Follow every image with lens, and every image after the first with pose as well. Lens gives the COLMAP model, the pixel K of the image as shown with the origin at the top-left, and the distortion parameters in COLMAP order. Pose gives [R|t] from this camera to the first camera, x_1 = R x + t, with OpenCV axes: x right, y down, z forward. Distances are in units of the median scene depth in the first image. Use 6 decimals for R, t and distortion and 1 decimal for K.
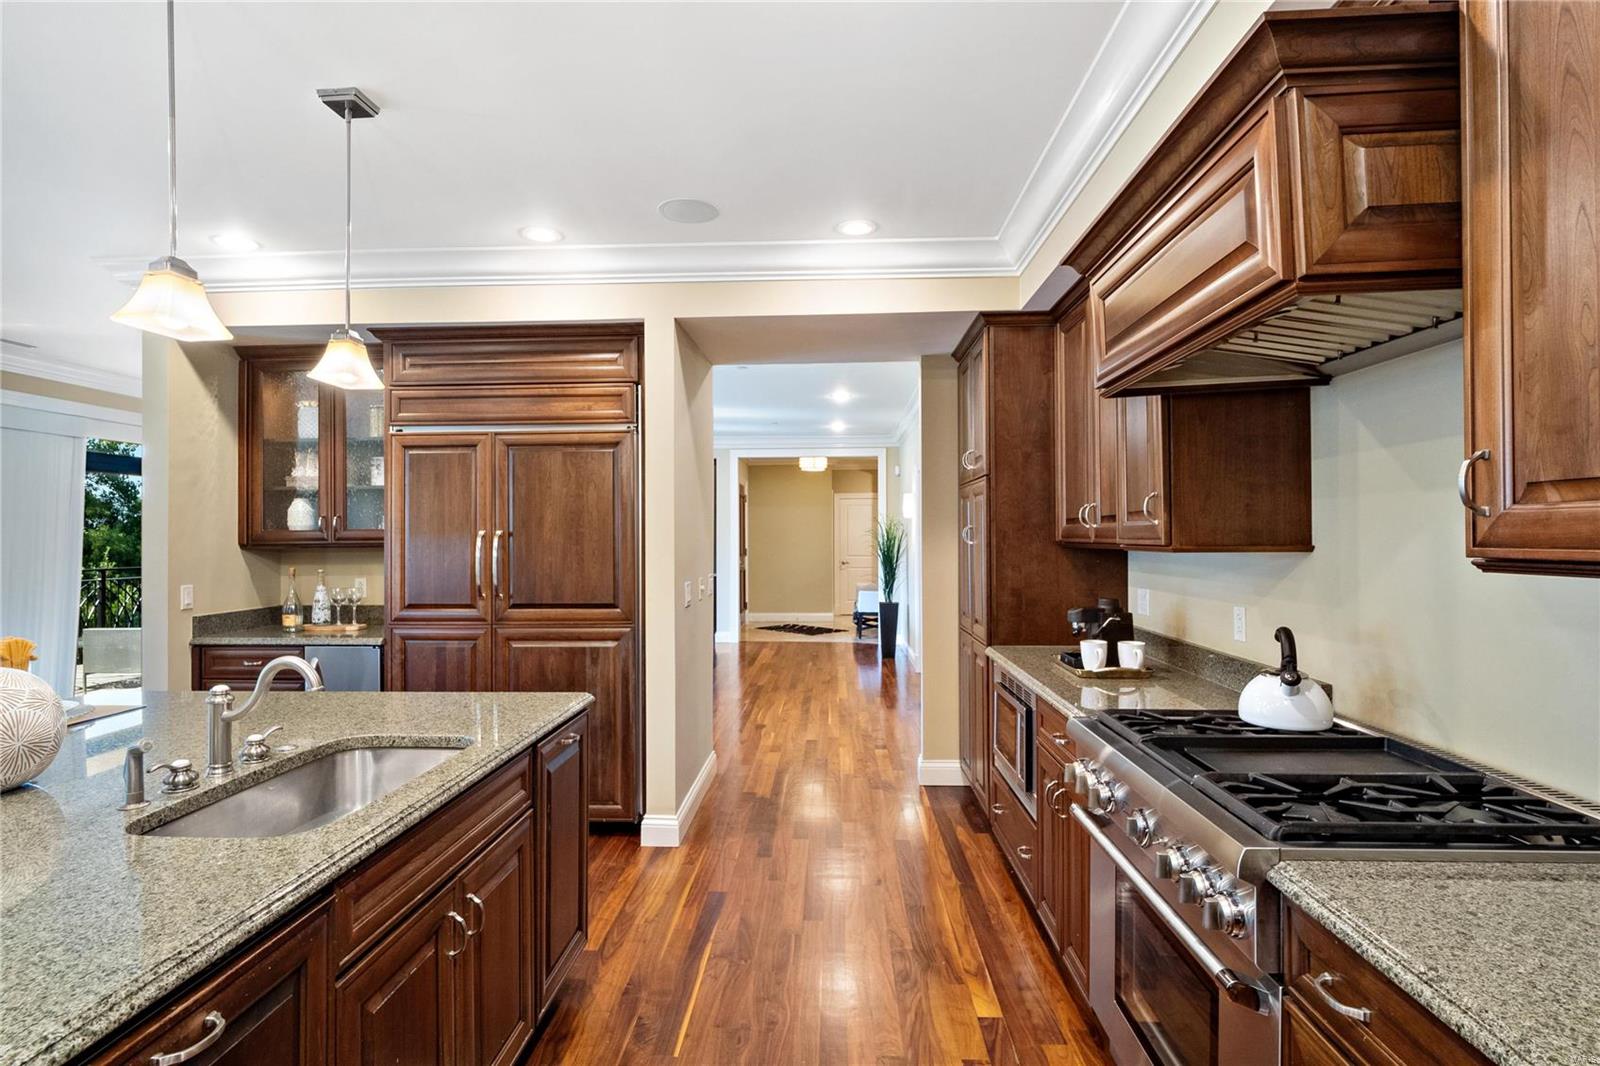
lens RADIAL K [[811.4, 0, 800.0], [0, 811.4, 533.0], [0, 0, 1]] dist [-0.012579, 0.002029]
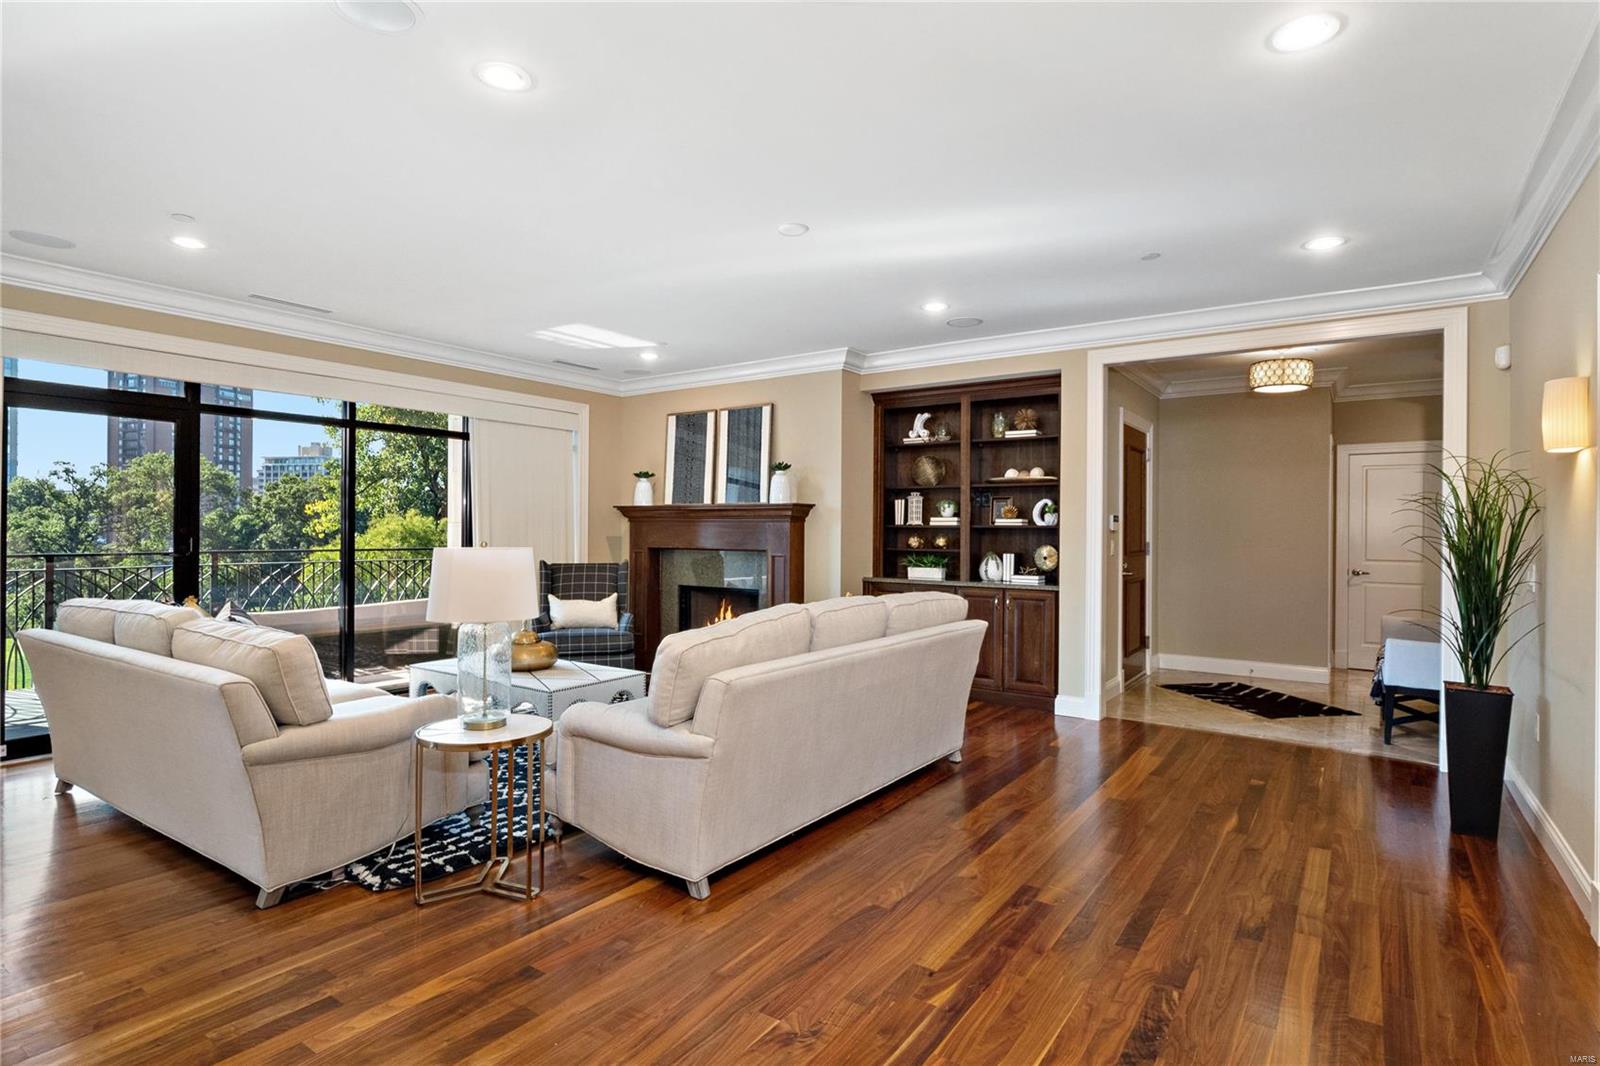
lens RADIAL K [[828.6, 0, 800.0], [0, 828.6, 533.0], [0, 0, 1]] dist [0.012496, 0.000467]
pose [[0.850650, 0.010334, -0.525630, 0.039655], [-0.009281, 0.999946, 0.004639, 0.013855], [0.525650, 0.000933, 0.850700, 0.446732]]
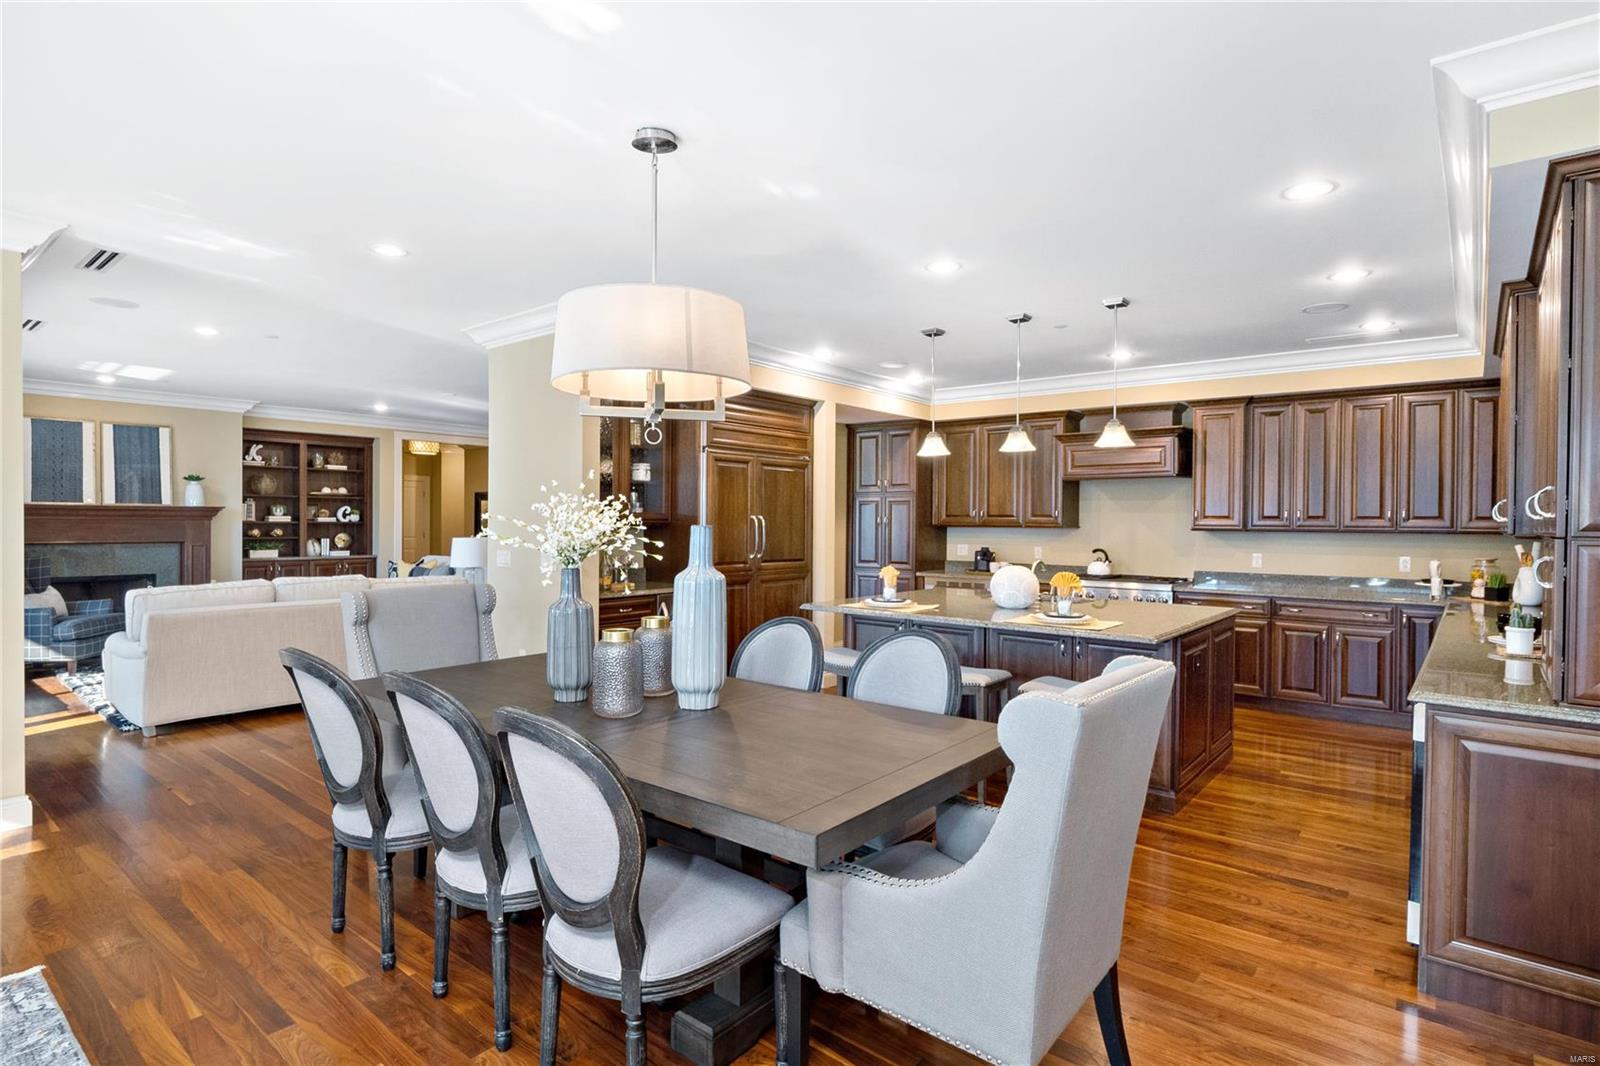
lens RADIAL K [[811.4, 0, 800.0], [0, 811.4, 533.0], [0, 0, 1]] dist [-0.012579, 0.002029]
pose [[0.592969, -0.003898, 0.805216, -0.605194], [-0.013384, 0.999802, 0.014695, 0.001305], [-0.805114, -0.019491, 0.592800, -0.006392]]
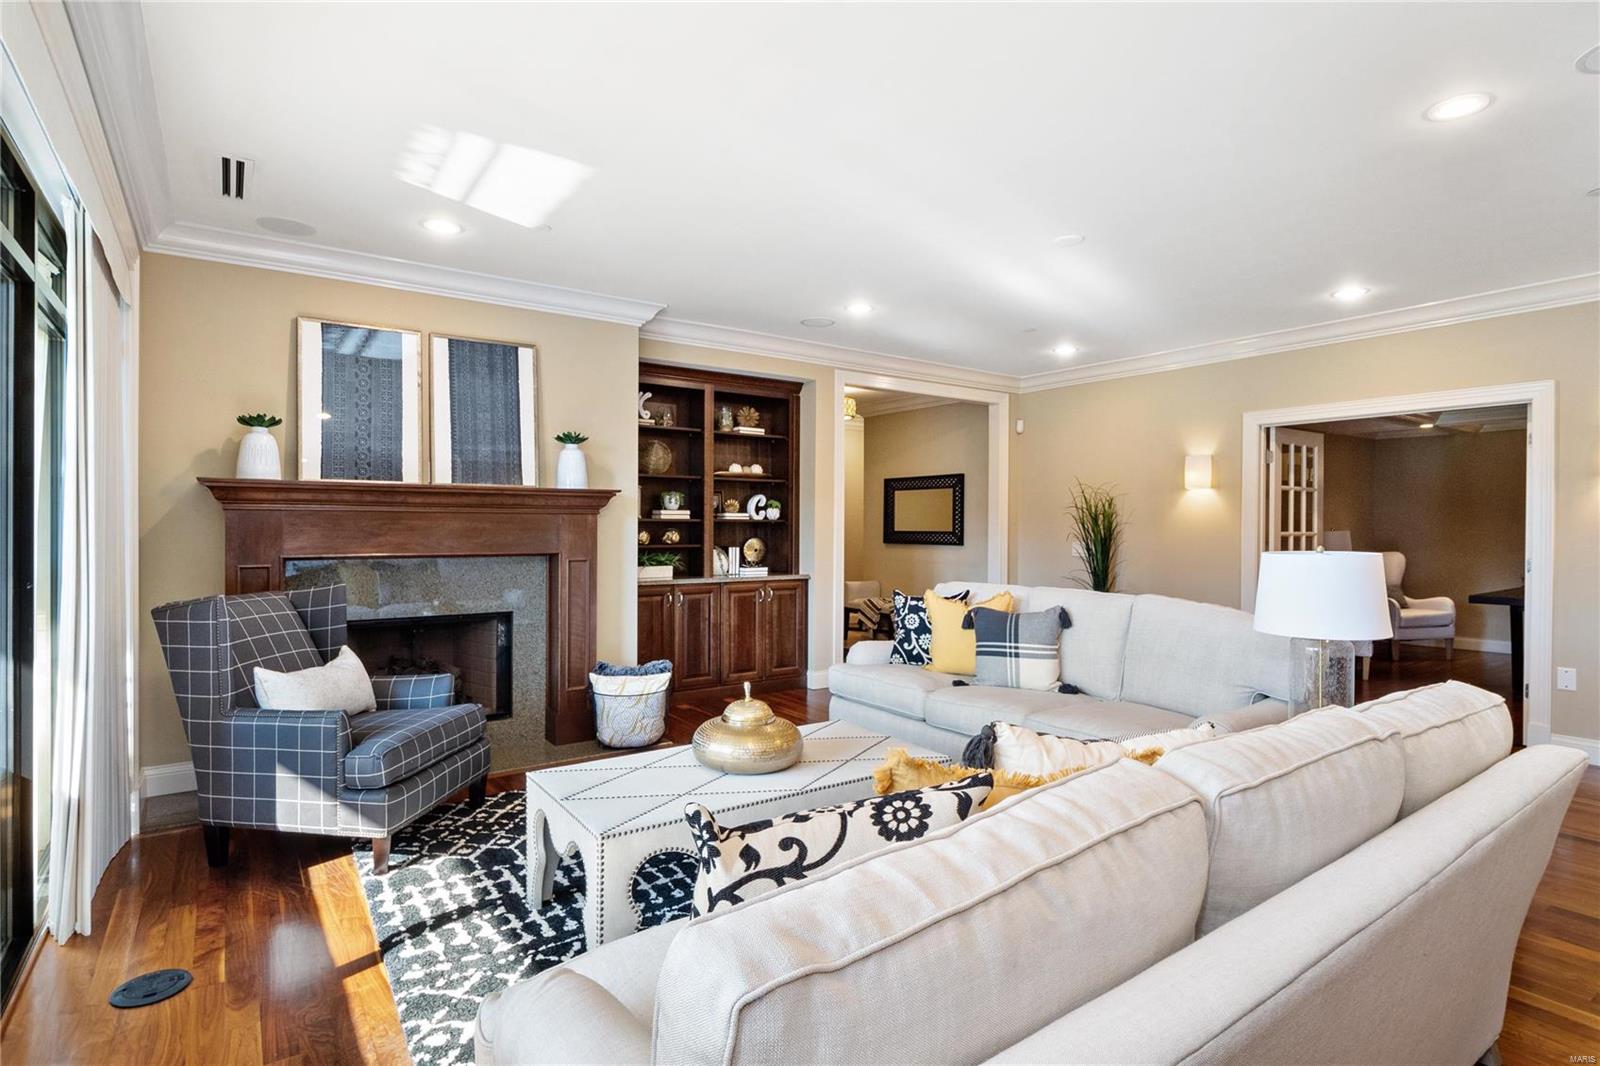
lens RADIAL K [[811.4, 0, 800.0], [0, 811.4, 533.0], [0, 0, 1]] dist [-0.012579, 0.002029]
pose [[0.784195, 0.000855, 0.620514, -0.491029], [-0.009782, 0.999892, 0.010984, 0.012585], [-0.620438, -0.014684, 0.784118, 0.543026]]
